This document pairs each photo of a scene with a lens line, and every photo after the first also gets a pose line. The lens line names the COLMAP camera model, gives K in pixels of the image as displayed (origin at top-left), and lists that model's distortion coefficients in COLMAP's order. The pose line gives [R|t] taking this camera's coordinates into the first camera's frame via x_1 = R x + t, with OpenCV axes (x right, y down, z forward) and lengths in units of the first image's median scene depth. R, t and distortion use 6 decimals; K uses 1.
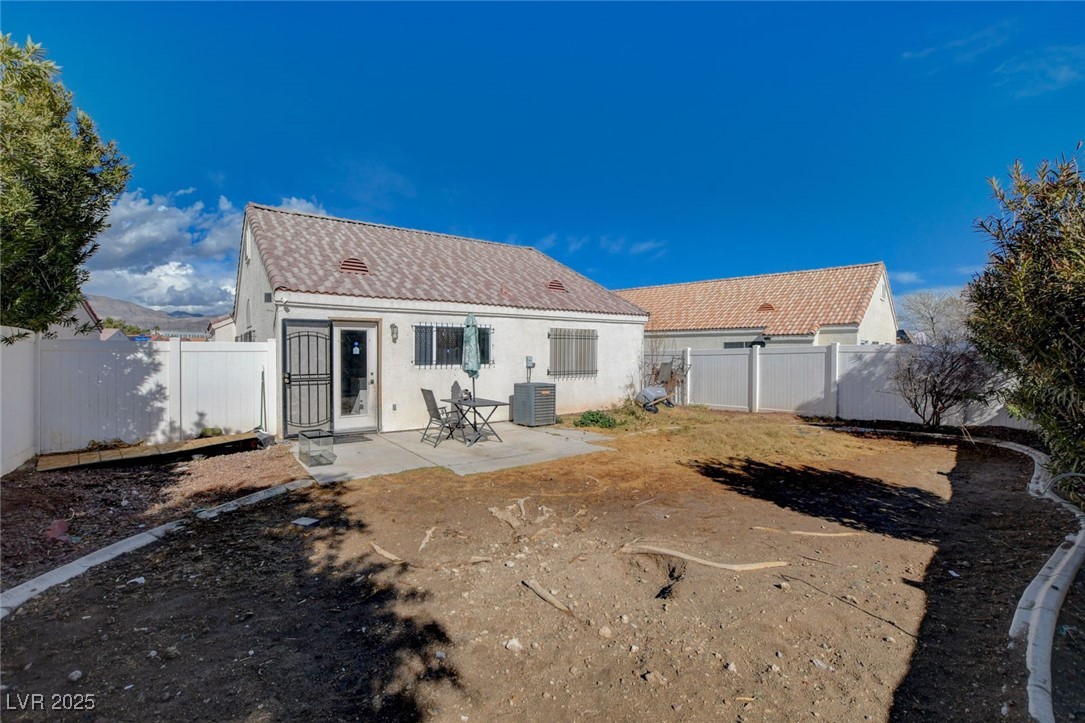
lens RADIAL K [[480.6, 0, 543.0], [0, 480.6, 360.3], [0, 0, 1]] dist [-0.017877, 0.003937]
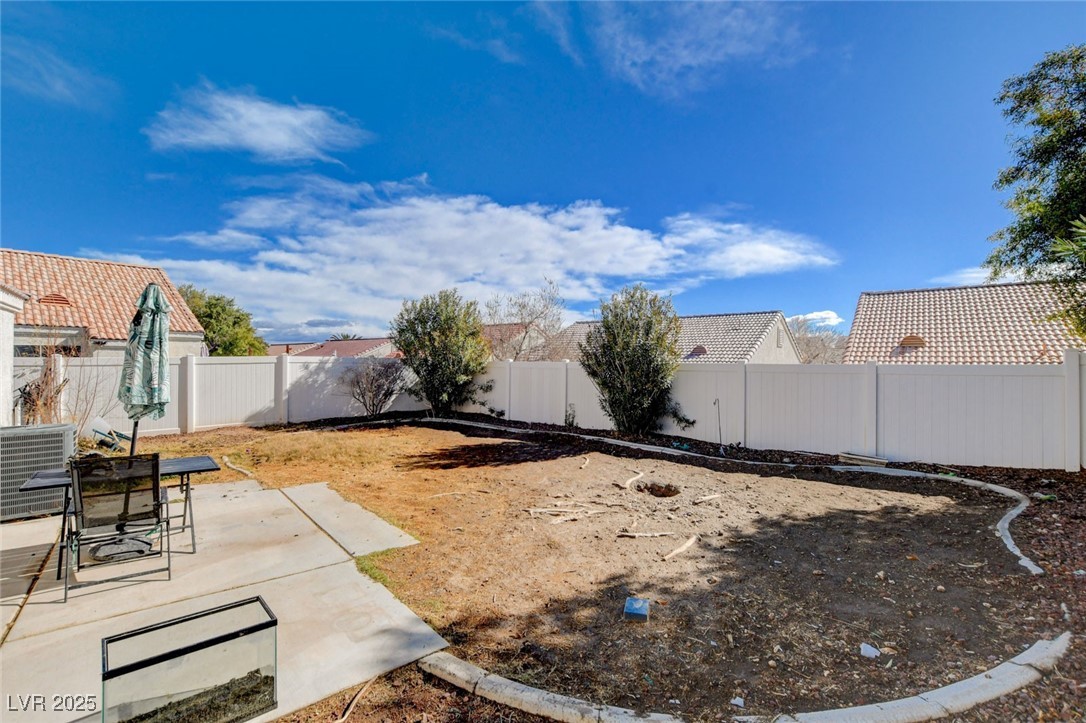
lens RADIAL K [[481.0, 0, 543.5], [0, 481.0, 361.5], [0, 0, 1]] dist [-0.017877, 0.003937]
pose [[-0.084626, 0.002986, 0.996408, -1.152084], [0.011230, 0.999935, -0.002043, -0.023348], [-0.996350, 0.011017, -0.084654, 1.153321]]
